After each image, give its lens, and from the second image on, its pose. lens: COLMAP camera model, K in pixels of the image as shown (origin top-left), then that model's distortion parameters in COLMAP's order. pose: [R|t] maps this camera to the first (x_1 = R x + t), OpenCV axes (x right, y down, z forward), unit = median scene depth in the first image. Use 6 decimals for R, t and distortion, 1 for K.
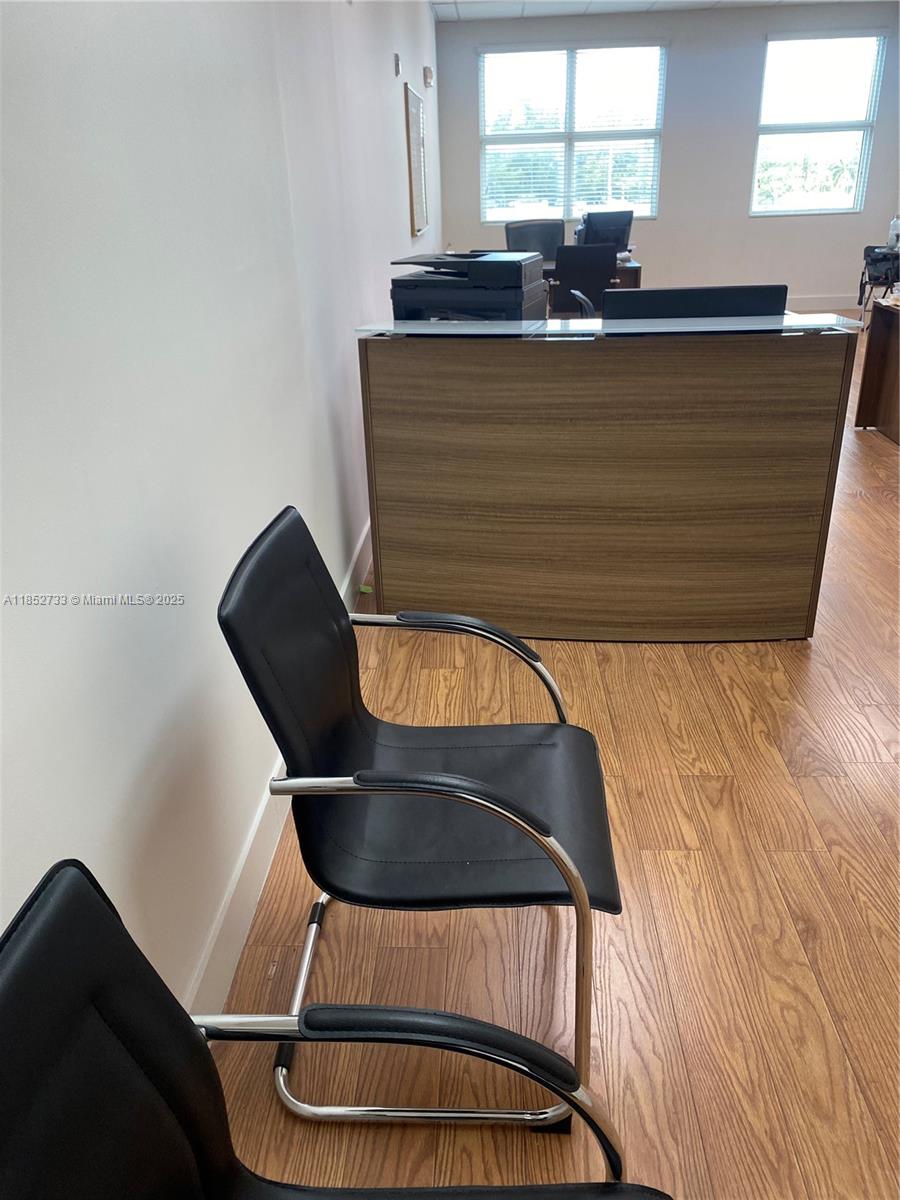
lens RADIAL K [[906.6, 0, 447.6], [0, 906.6, 591.2], [0, 0, 1]] dist [0.012675, -0.010448]
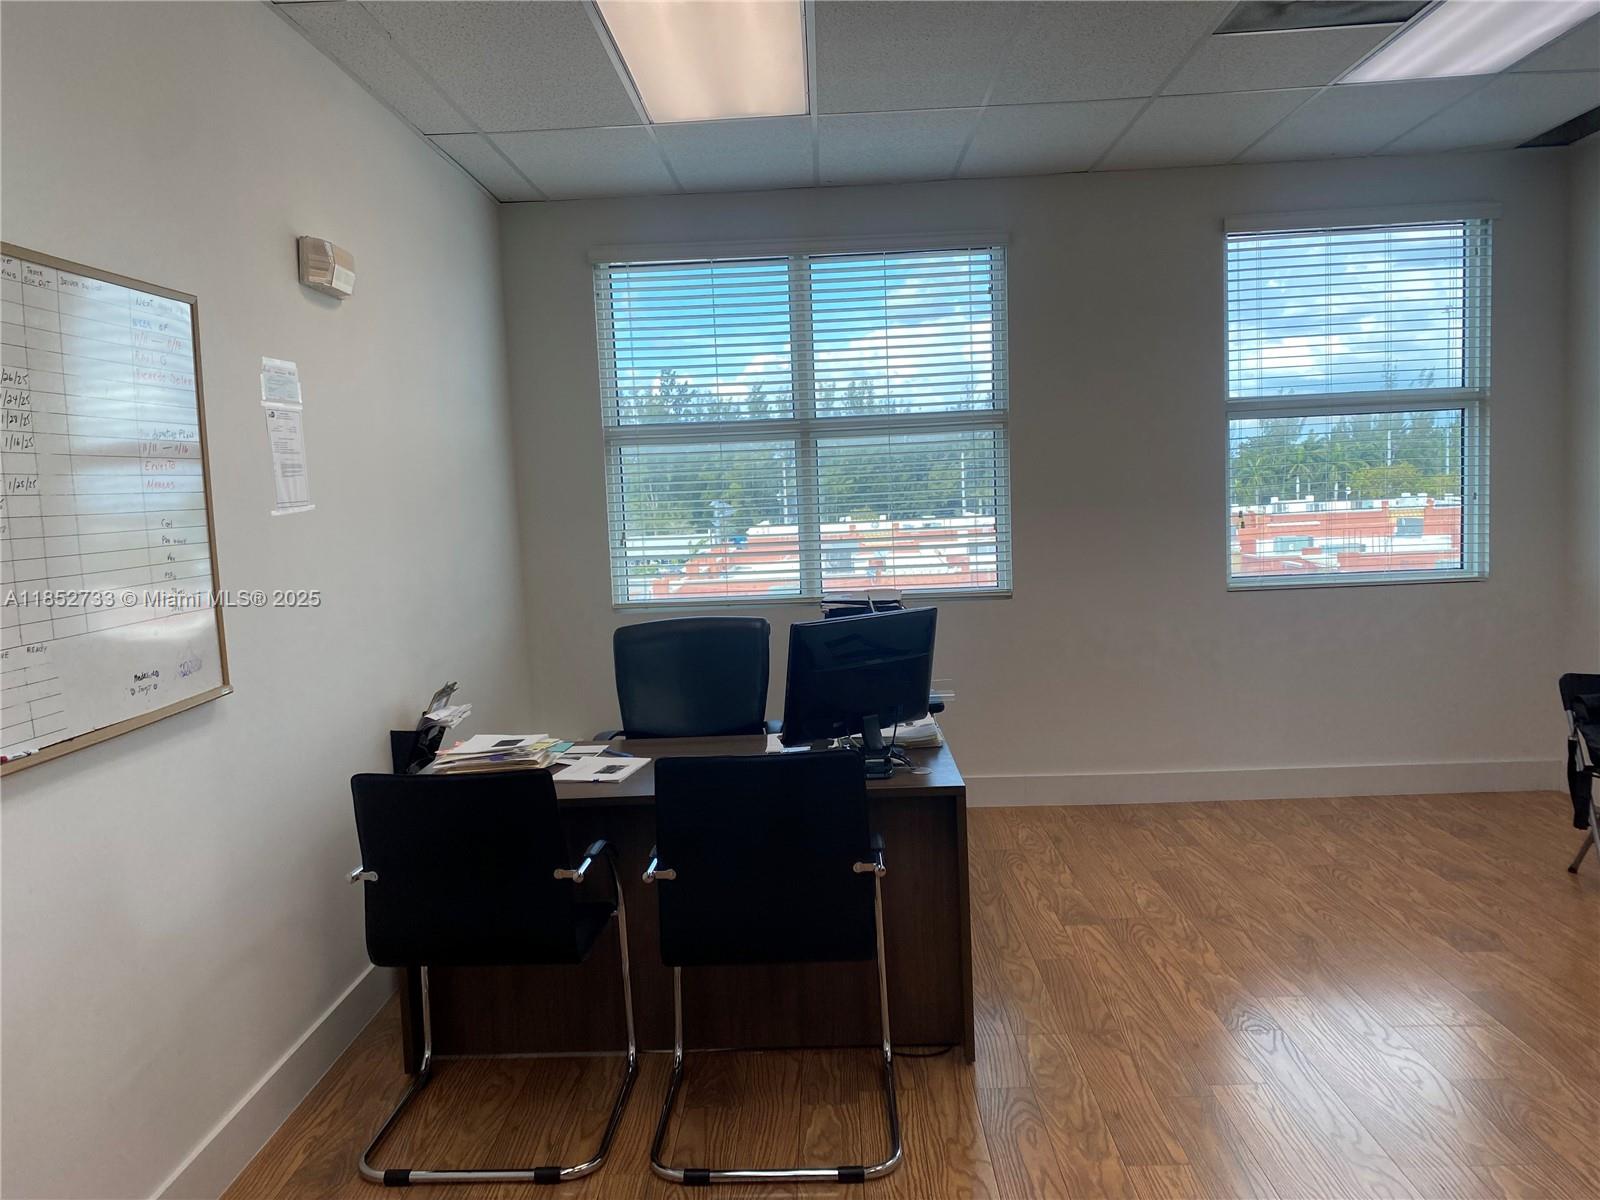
lens RADIAL K [[1208.7, 0, 804.0], [0, 1208.7, 594.8], [0, 0, 1]] dist [0.012675, -0.010448]
pose [[0.999619, -0.013367, 0.024155, 0.376535], [0.020635, 0.943011, -0.332121, -0.716612], [-0.018339, 0.332493, 0.942927, 1.486758]]
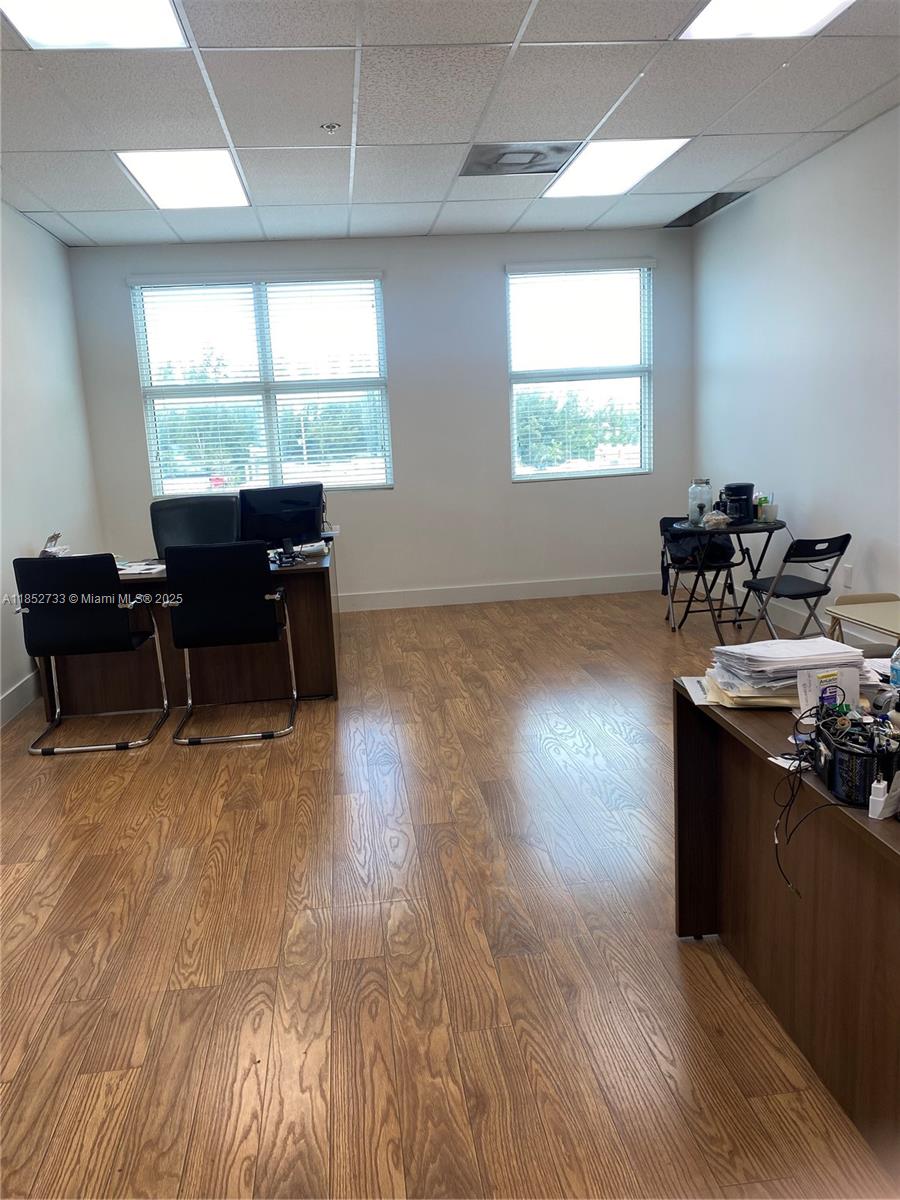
lens RADIAL K [[896.0, 0, 450.0], [0, 896.0, 600.0], [0, 0, 1]] dist [0.098953, -0.268398]
pose [[0.986165, -0.048299, 0.158575, 0.496724], [0.085444, 0.967848, -0.236579, -0.453010], [-0.142050, 0.246855, 0.958585, 0.985879]]
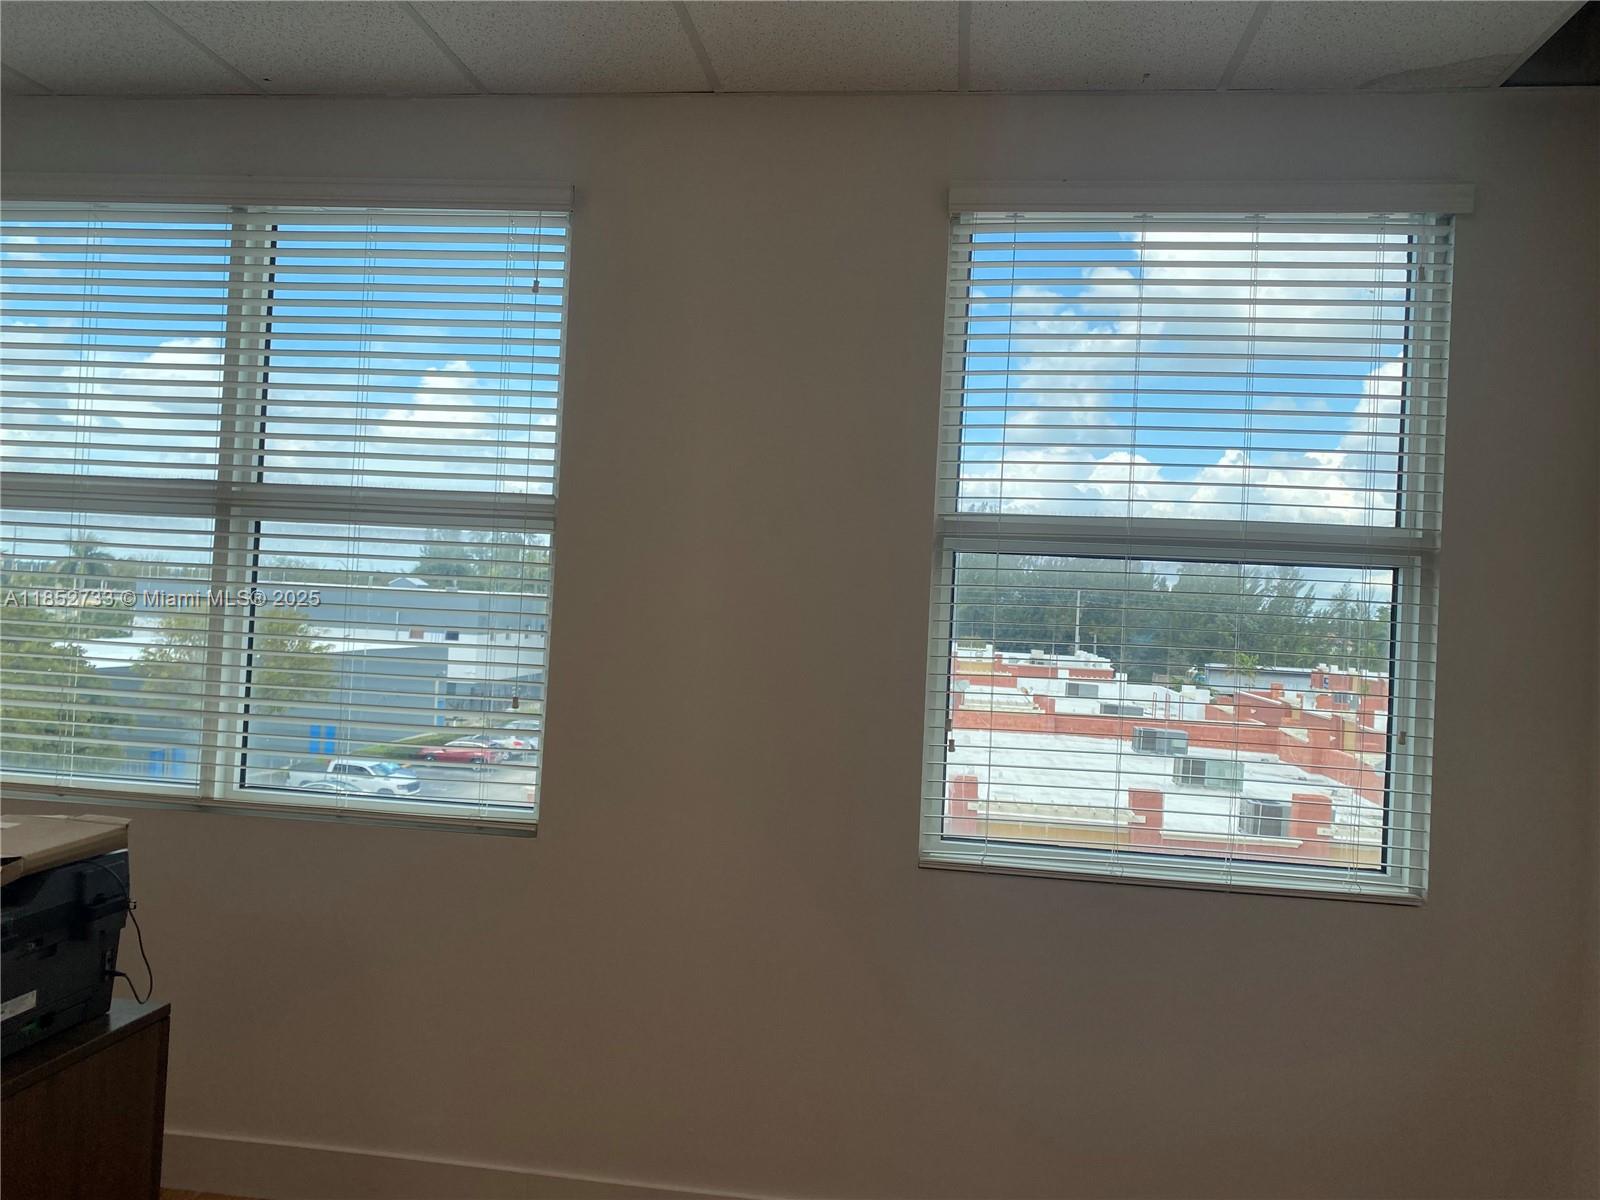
lens RADIAL K [[1340.8, 0, 799.1], [0, 1340.8, 572.8], [0, 0, 1]] dist [0.006203, -0.001794]
pose [[0.994033, 0.078885, -0.075343, 1.030828], [-0.103653, 0.898274, -0.427037, -1.063602], [0.033991, 0.432298, 0.901090, 2.130115]]
